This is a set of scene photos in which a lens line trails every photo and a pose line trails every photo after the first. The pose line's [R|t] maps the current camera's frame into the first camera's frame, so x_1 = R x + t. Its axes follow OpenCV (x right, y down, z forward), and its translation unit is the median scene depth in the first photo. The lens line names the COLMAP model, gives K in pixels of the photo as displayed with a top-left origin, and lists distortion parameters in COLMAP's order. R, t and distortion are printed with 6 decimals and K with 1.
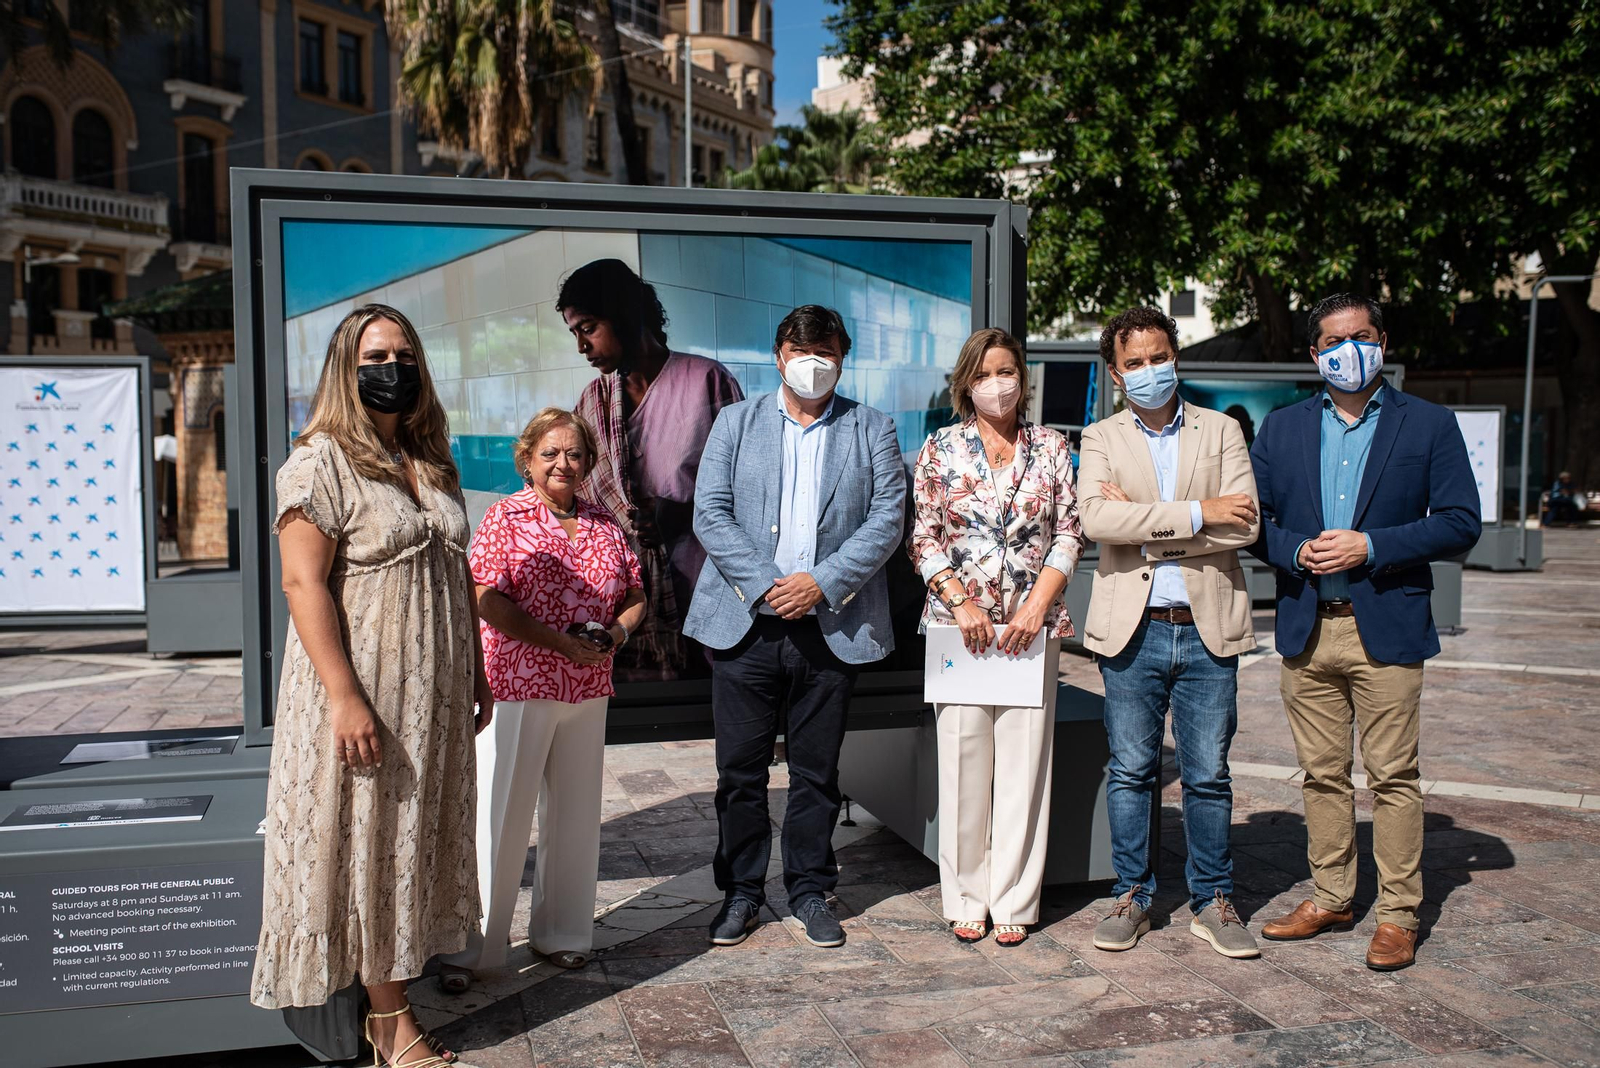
lens RADIAL K [[1514.4, 0, 800.0], [0, 1514.4, 534.0], [0, 0, 1]] dist [0.004790, -0.003256]
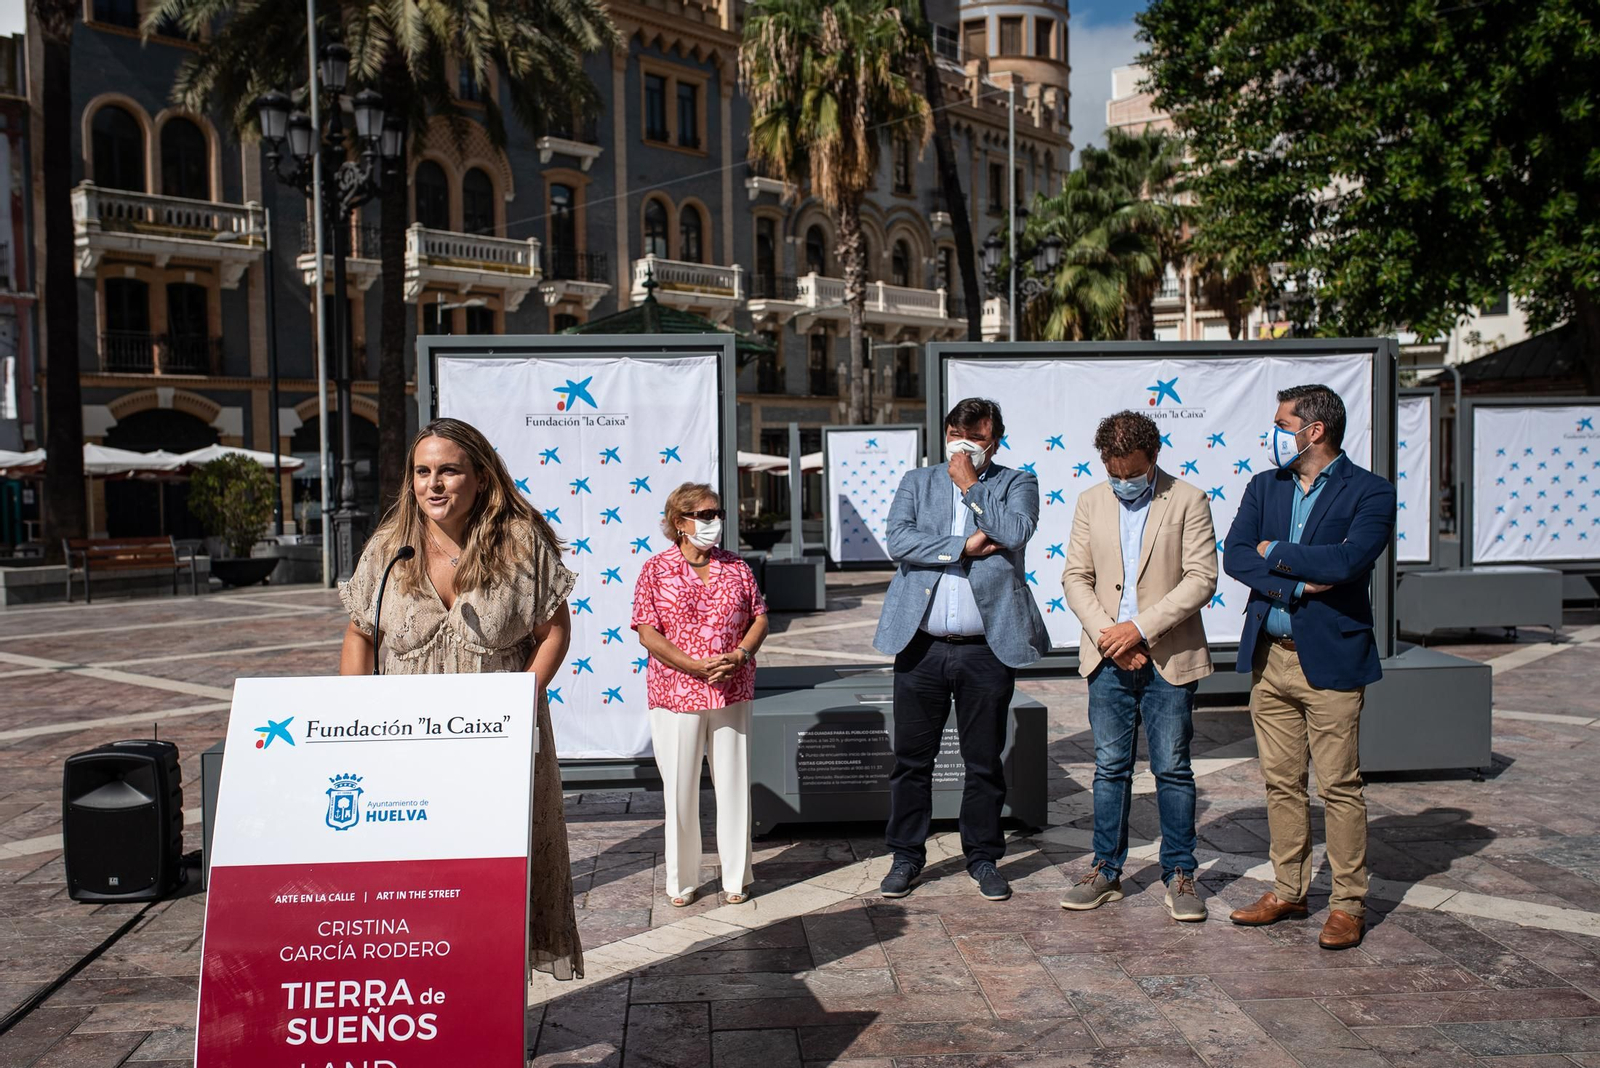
lens RADIAL K [[1514.4, 0, 800.0], [0, 1514.4, 534.0], [0, 0, 1]] dist [0.004790, -0.003256]
pose [[0.983561, -0.001297, -0.180572, -0.028048], [0.001026, 0.999998, -0.001595, -0.002214], [0.180574, 0.001383, 0.983560, -0.103692]]
